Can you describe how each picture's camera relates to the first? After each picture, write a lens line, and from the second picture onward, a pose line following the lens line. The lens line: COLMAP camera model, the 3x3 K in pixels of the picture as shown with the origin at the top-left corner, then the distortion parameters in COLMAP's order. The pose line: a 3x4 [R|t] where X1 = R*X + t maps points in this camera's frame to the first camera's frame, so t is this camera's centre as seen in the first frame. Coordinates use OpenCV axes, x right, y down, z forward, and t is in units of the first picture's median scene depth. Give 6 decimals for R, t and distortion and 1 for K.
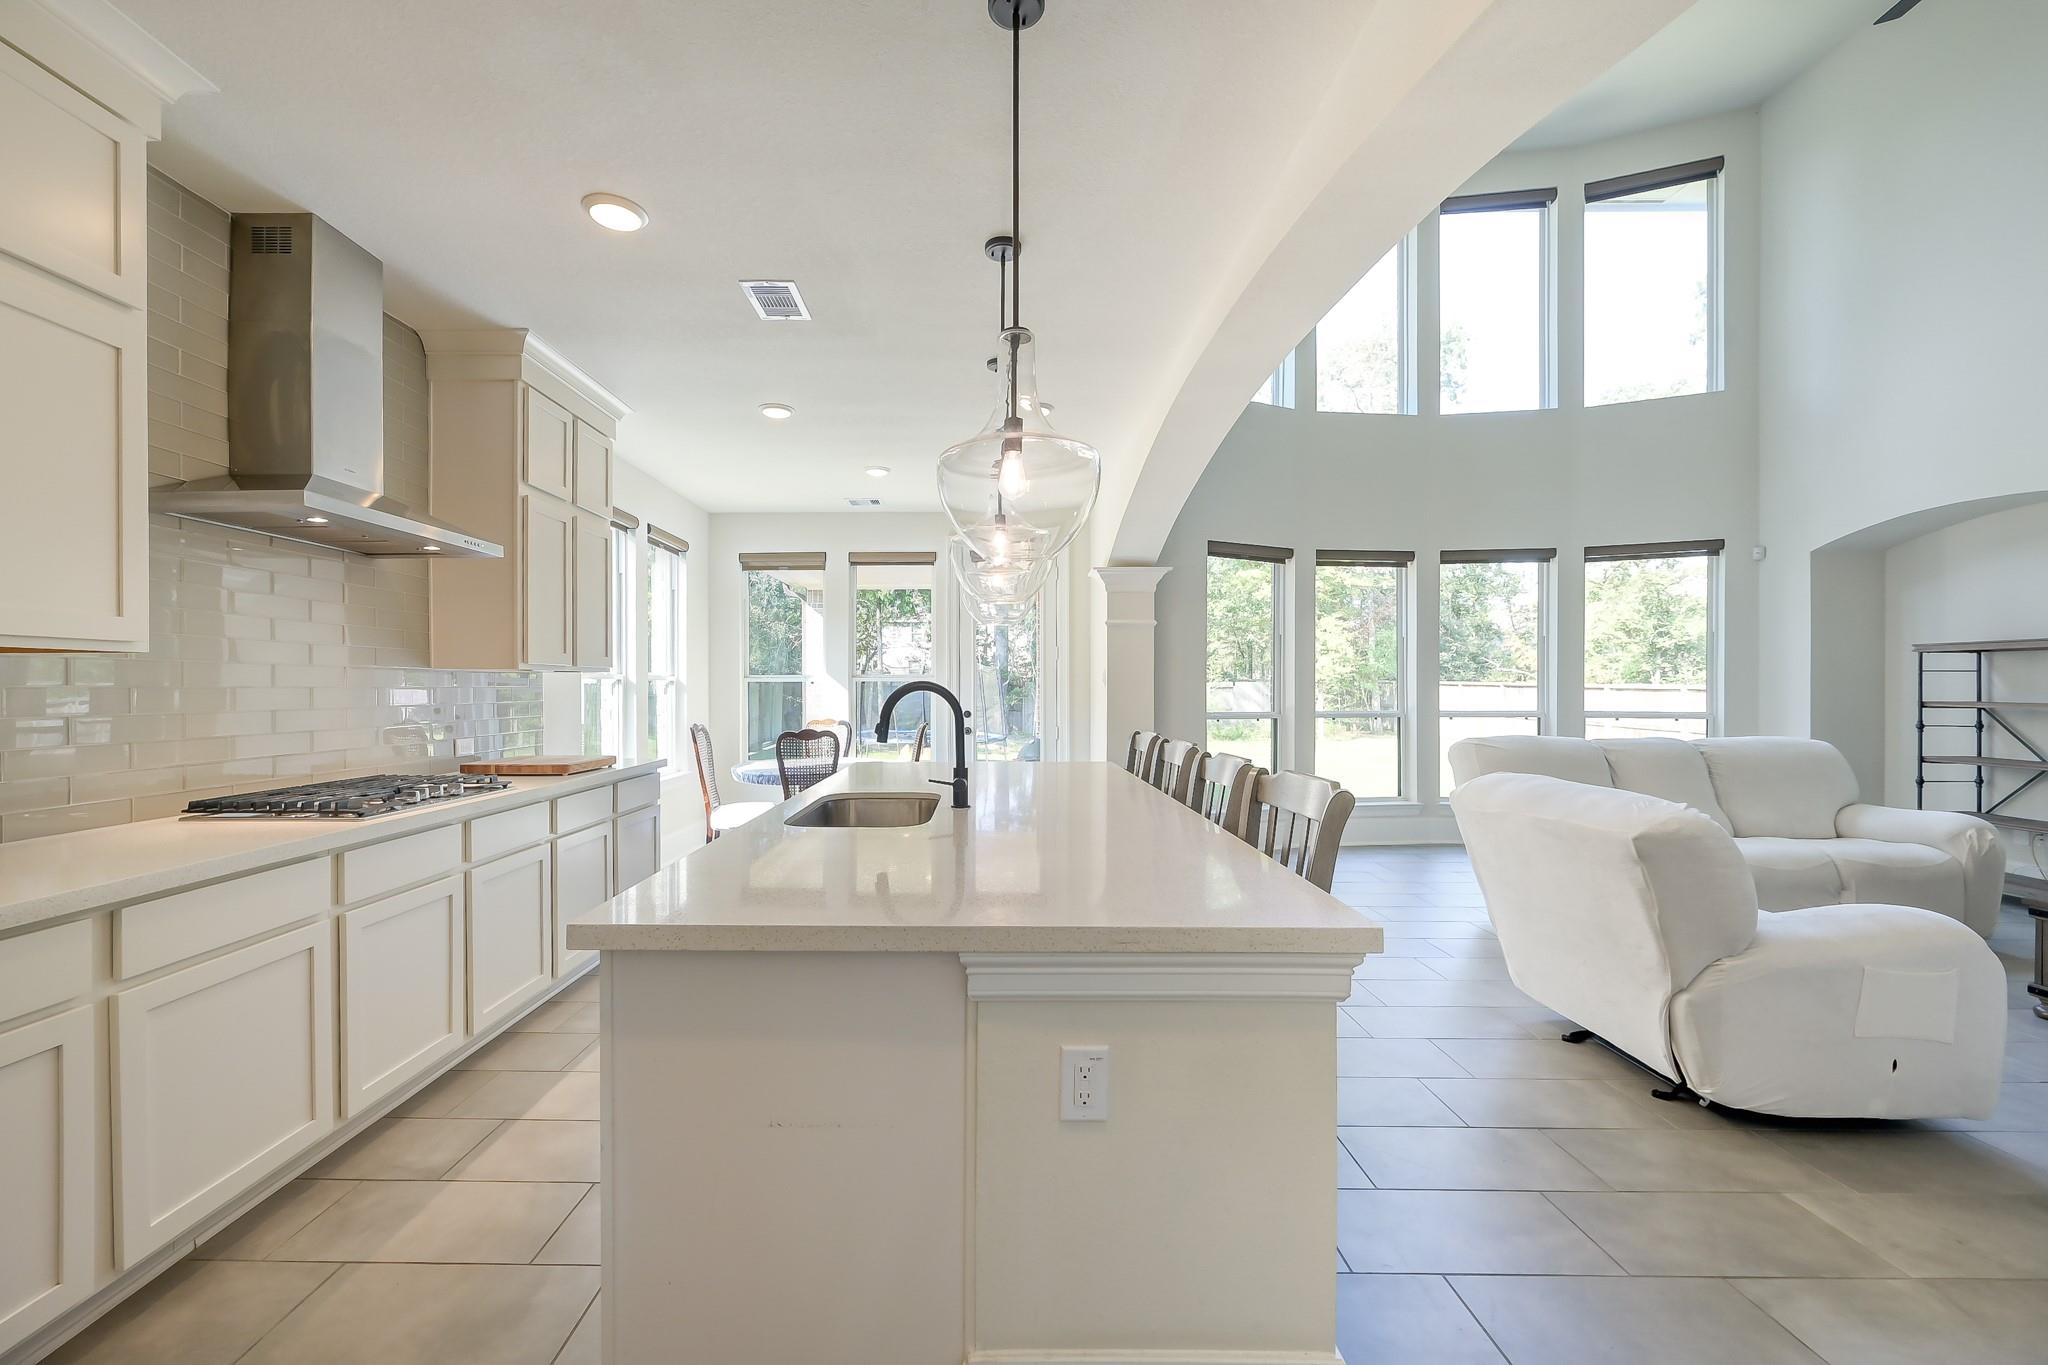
lens RADIAL K [[813.6, 0, 1016.7], [0, 813.6, 681.4], [0, 0, 1]] dist [-0.000788, 0.000229]
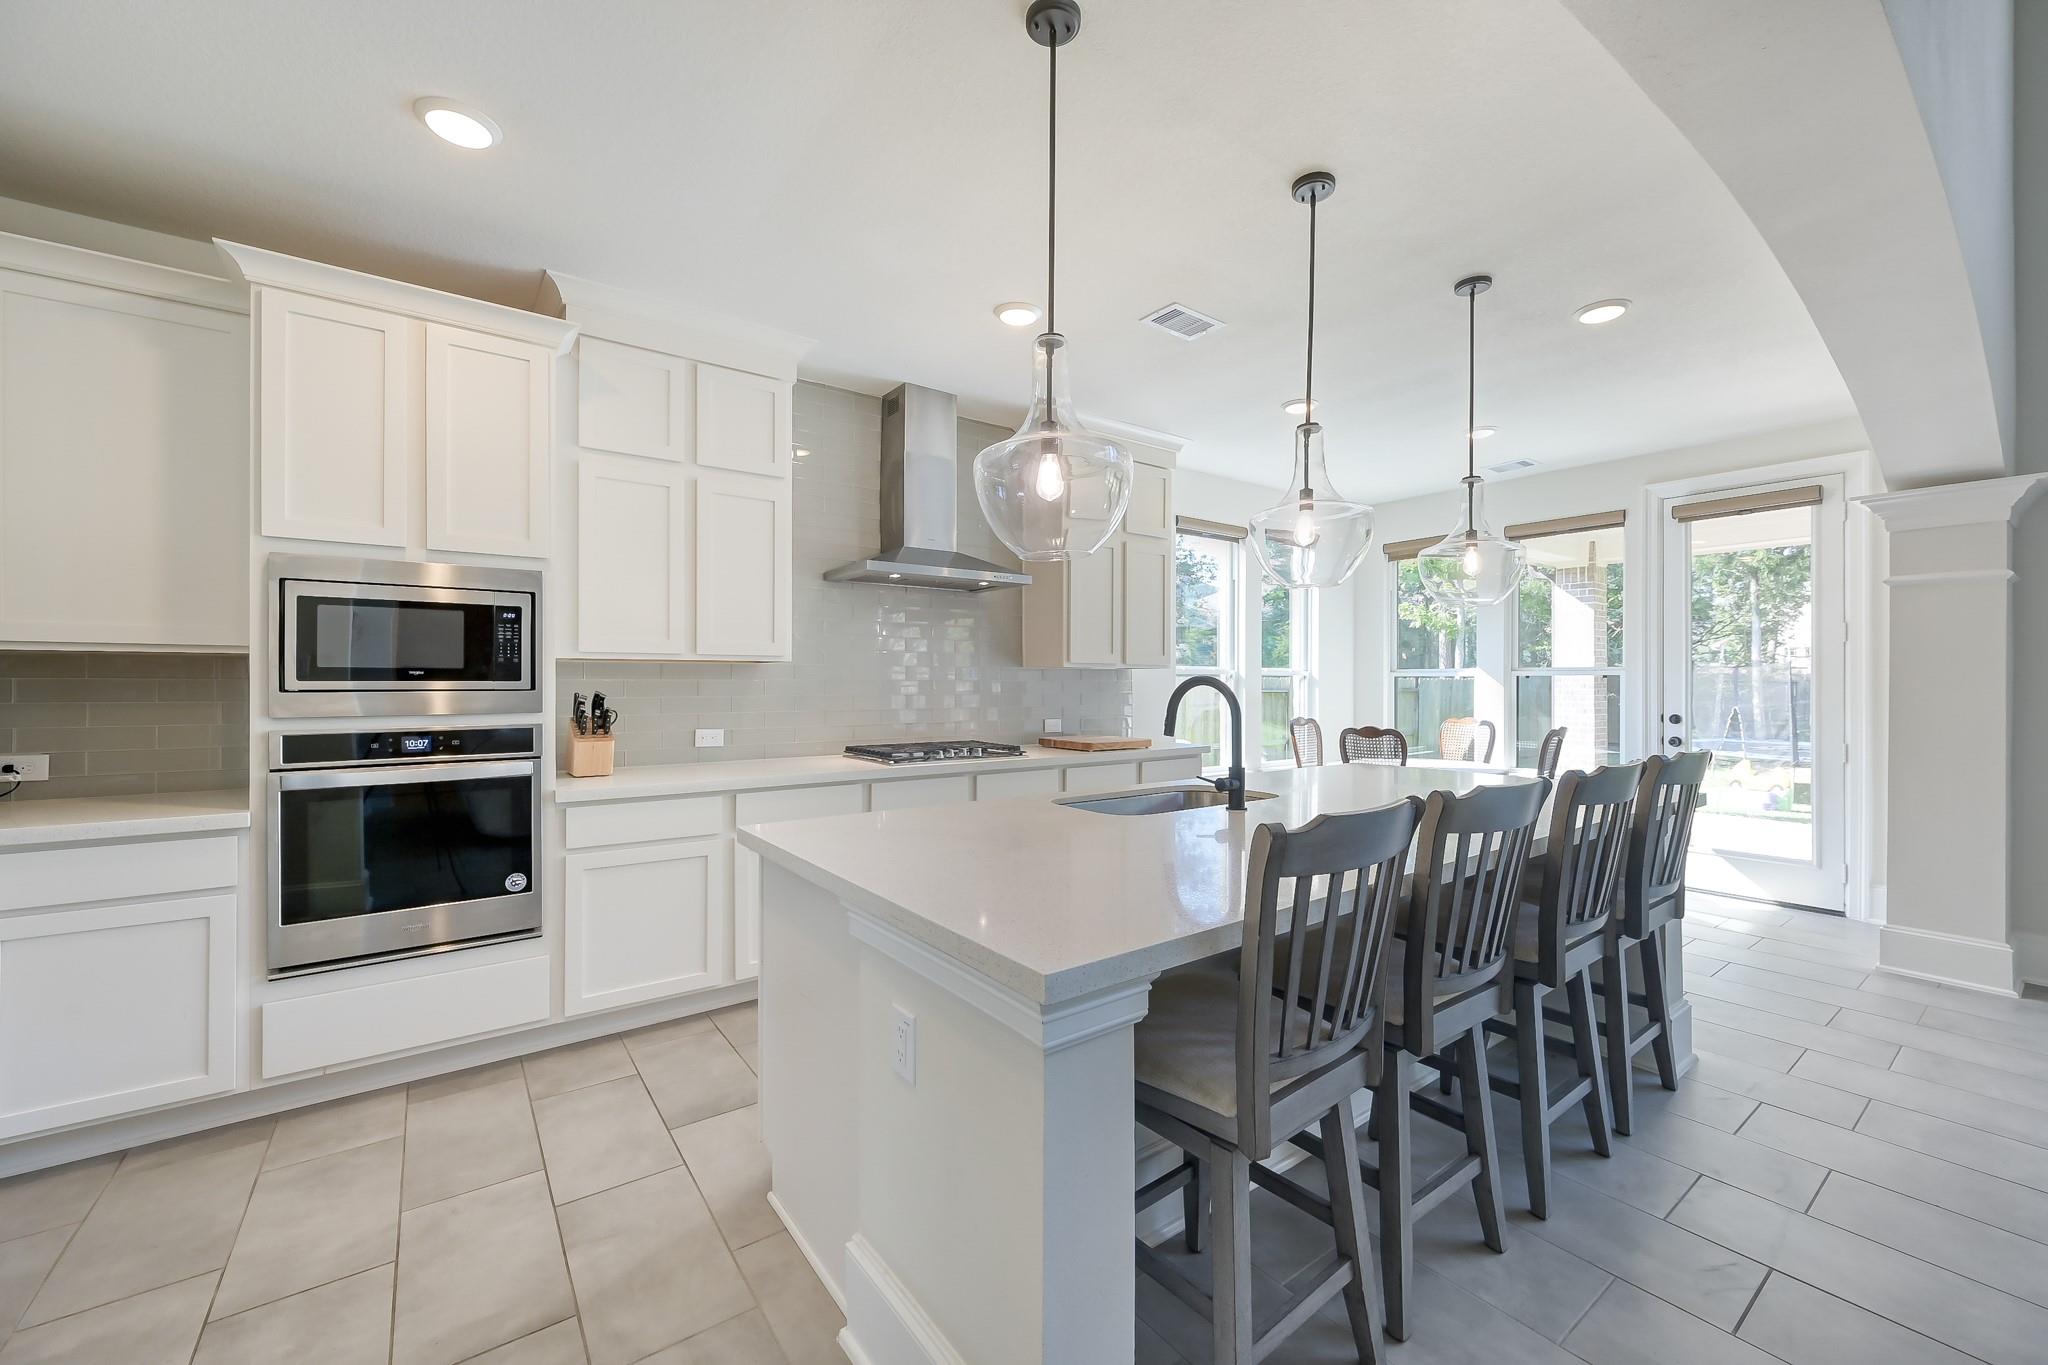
lens RADIAL K [[813.6, 0, 1037.2], [0, 813.6, 680.9], [0, 0, 1]] dist [-0.000788, 0.000229]
pose [[0.589634, 0.008179, -0.807629, 0.557875], [-0.001334, 0.999957, 0.009153, -0.005716], [0.807669, -0.004320, 0.589620, 0.254774]]
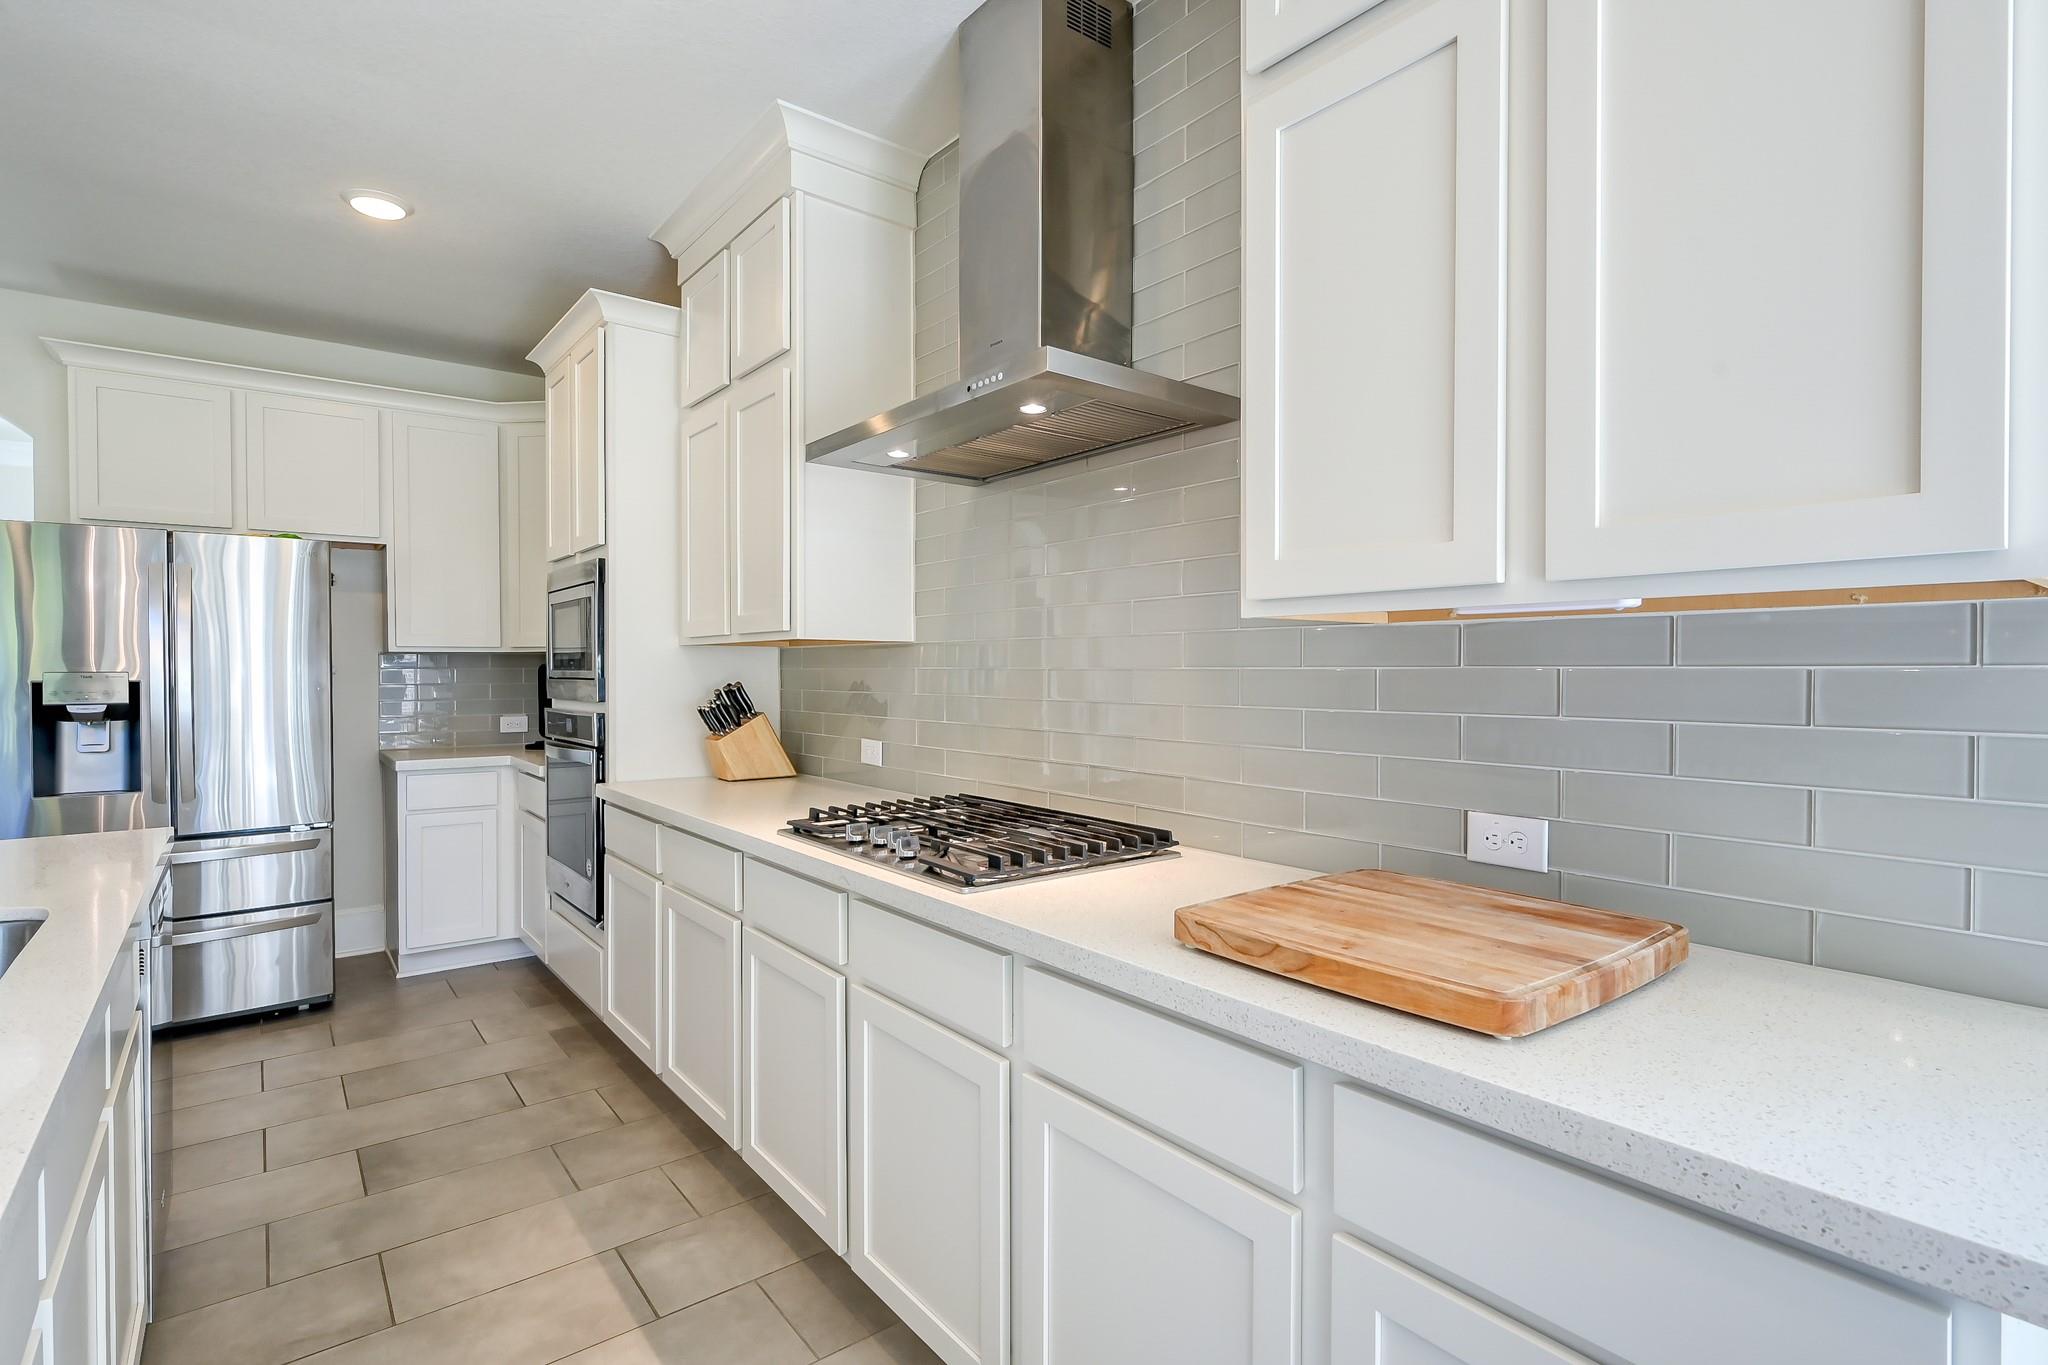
lens RADIAL K [[989.0, 0, 1027.0], [0, 989.0, 680.2], [0, 0, 1]] dist [0.000978, 0.000133]
pose [[-0.795589, 0.007321, -0.605793, -0.353477], [0.003084, 0.999963, 0.008033, 0.010113], [0.605829, 0.004523, -0.795582, 1.707076]]
